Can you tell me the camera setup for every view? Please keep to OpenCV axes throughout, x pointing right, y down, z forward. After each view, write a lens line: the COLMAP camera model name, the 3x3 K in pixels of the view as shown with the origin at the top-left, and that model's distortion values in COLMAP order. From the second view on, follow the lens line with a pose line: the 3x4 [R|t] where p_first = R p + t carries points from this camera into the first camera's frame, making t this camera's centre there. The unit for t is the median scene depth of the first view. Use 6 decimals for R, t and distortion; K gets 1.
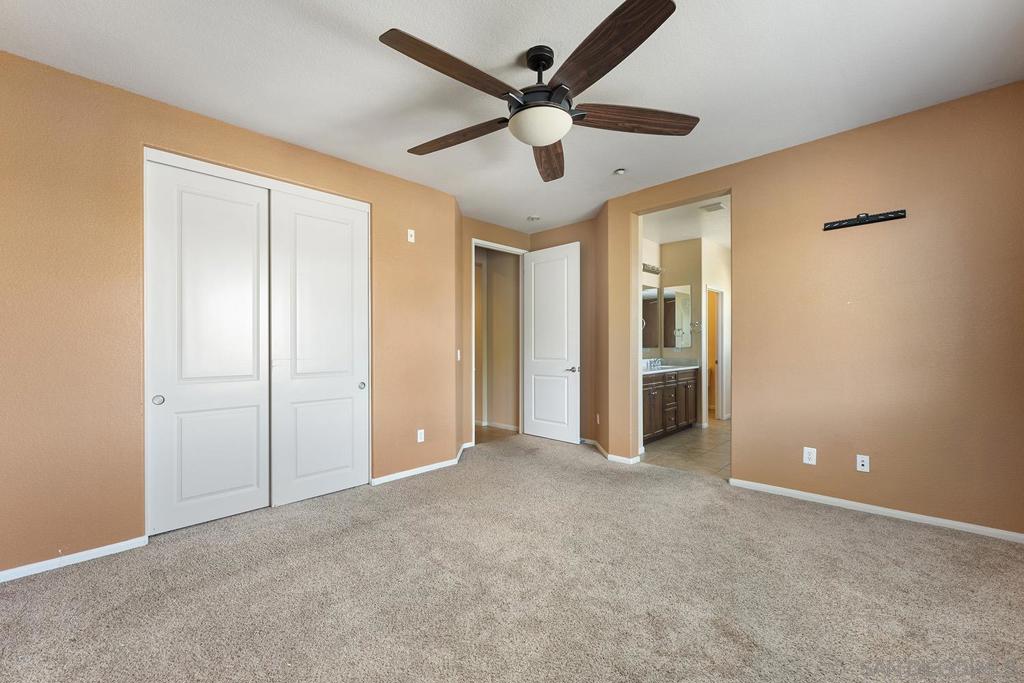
lens RADIAL K [[417.2, 0, 508.2], [0, 417.2, 344.3], [0, 0, 1]] dist [-0.003566, -0.000186]
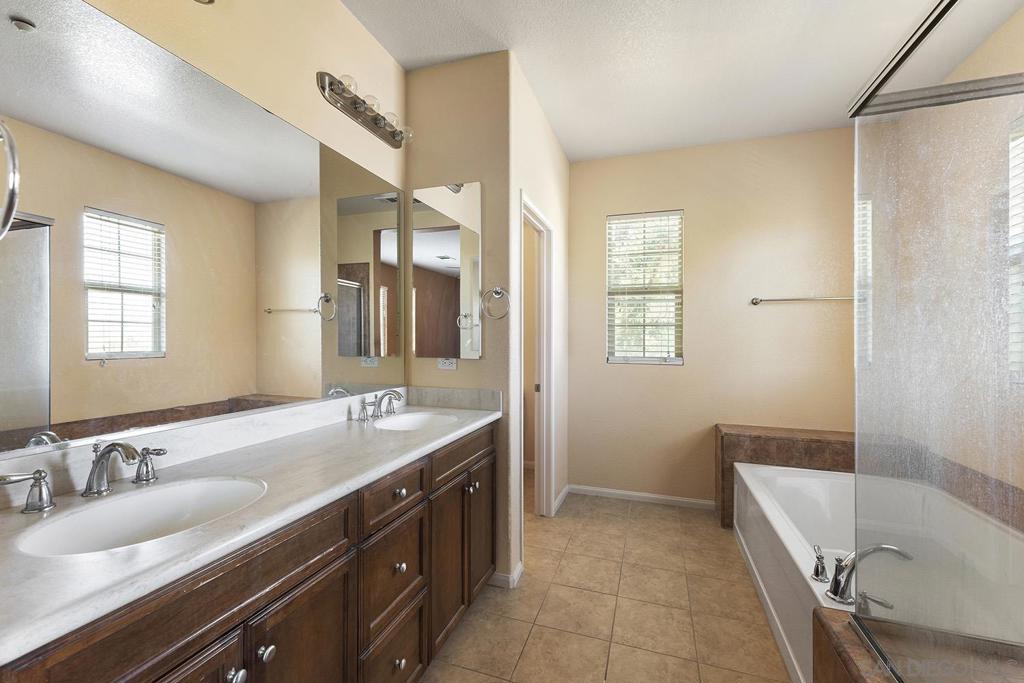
lens RADIAL K [[417.2, 0, 511.6], [0, 417.2, 338.5], [0, 0, 1]] dist [-0.003566, -0.000186]
pose [[0.897215, 0.004235, 0.441574, 0.303062], [-0.005050, 0.999987, 0.000670, -0.009875], [-0.441565, -0.002831, 0.897225, 0.666767]]
